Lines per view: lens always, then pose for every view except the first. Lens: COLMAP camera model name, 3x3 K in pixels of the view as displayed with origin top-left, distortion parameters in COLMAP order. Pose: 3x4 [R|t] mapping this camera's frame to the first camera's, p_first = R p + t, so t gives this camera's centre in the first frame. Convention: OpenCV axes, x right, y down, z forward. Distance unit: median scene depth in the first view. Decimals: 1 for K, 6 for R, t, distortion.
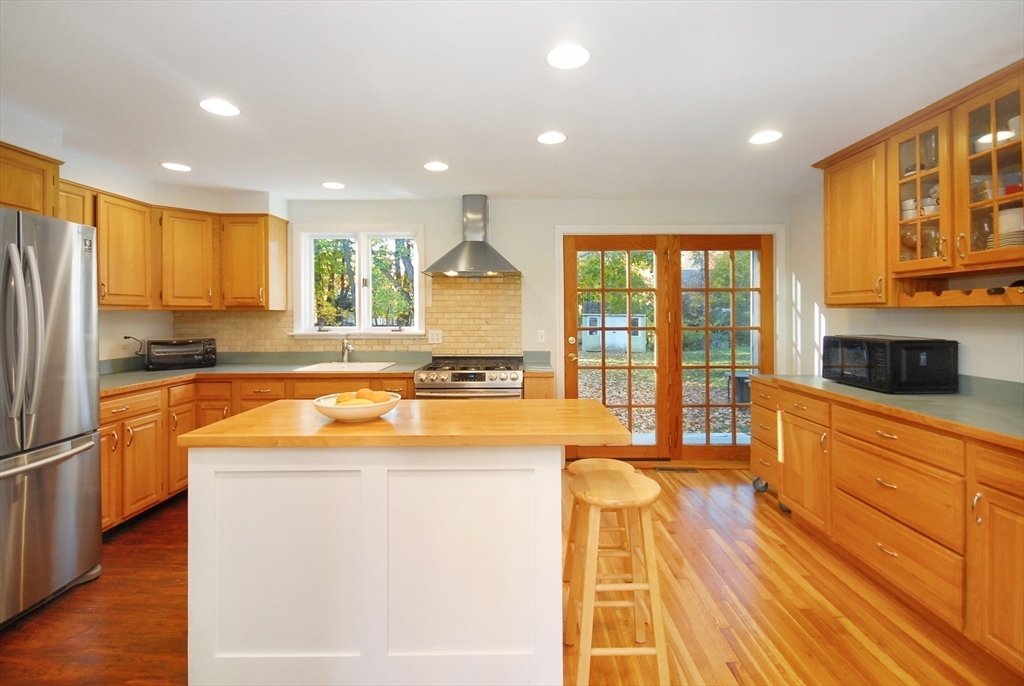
lens RADIAL K [[473.9, 0, 547.0], [0, 473.9, 314.1], [0, 0, 1]] dist [0.000671, 0.000211]
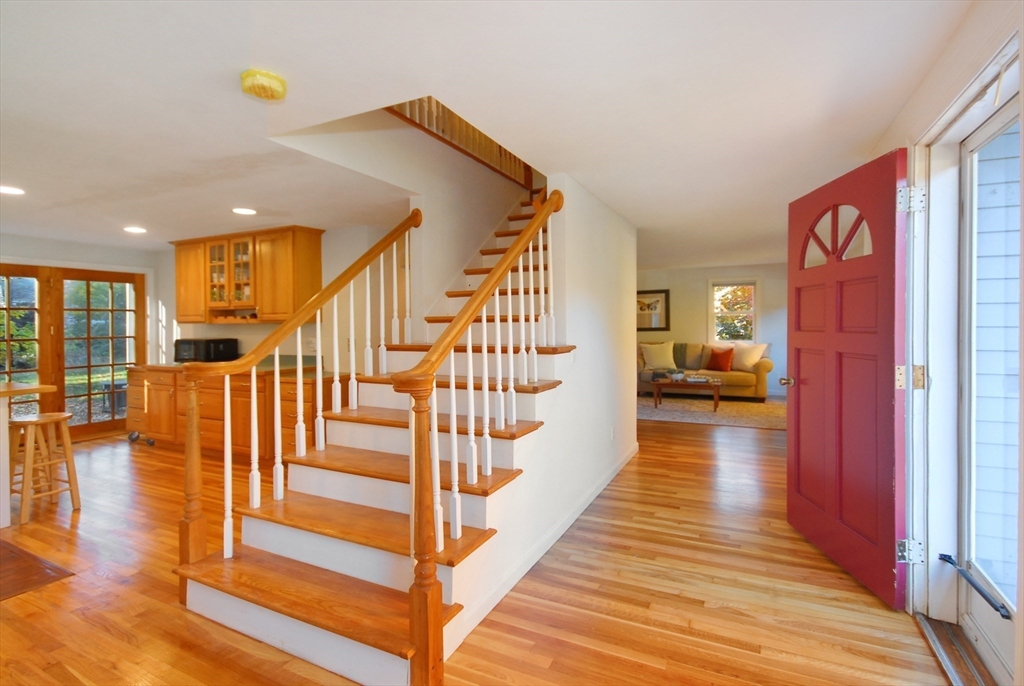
lens RADIAL K [[467.6, 0, 518.0], [0, 467.6, 324.4], [0, 0, 1]] dist [0.001165, 0.000341]
pose [[0.458318, -0.000672, 0.888788, -0.364727], [0.003141, 0.999995, -0.000863, -0.004334], [-0.888783, 0.003187, 0.458318, -0.890371]]
